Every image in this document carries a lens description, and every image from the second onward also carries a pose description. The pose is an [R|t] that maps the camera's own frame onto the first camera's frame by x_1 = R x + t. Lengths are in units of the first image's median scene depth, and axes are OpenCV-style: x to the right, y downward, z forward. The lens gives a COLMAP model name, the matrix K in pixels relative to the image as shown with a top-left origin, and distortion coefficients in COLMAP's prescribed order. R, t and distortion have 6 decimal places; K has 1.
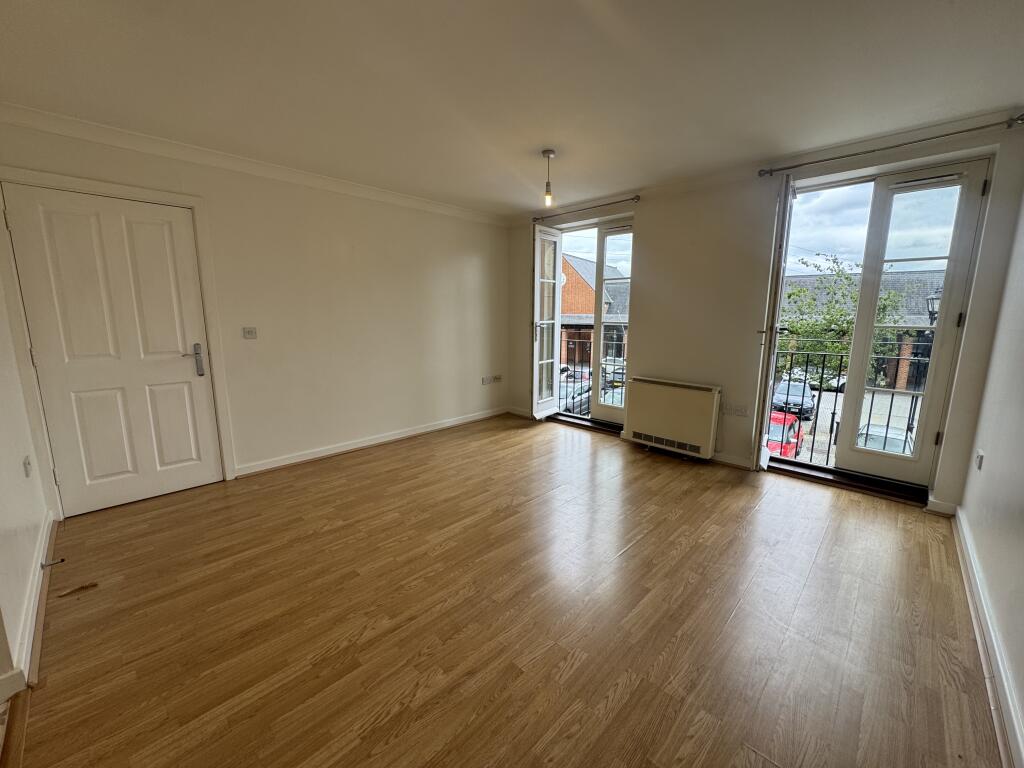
lens RADIAL K [[406.7, 0, 520.4], [0, 406.7, 390.8], [0, 0, 1]] dist [-0.005154, 0.000155]
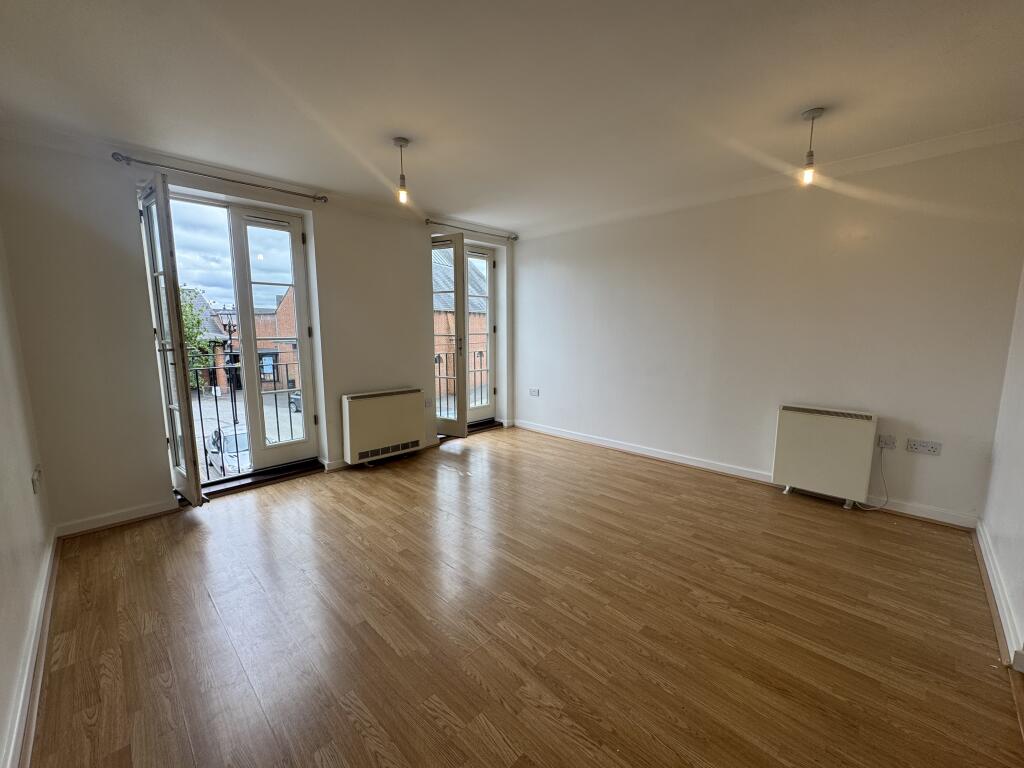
lens RADIAL K [[406.7, 0, 521.5], [0, 406.7, 375.6], [0, 0, 1]] dist [-0.005154, 0.000155]
pose [[0.011238, -0.120223, 0.992683, -0.562007], [0.188038, 0.975289, 0.115988, -0.099274], [-0.982097, 0.185359, 0.033567, 0.536796]]
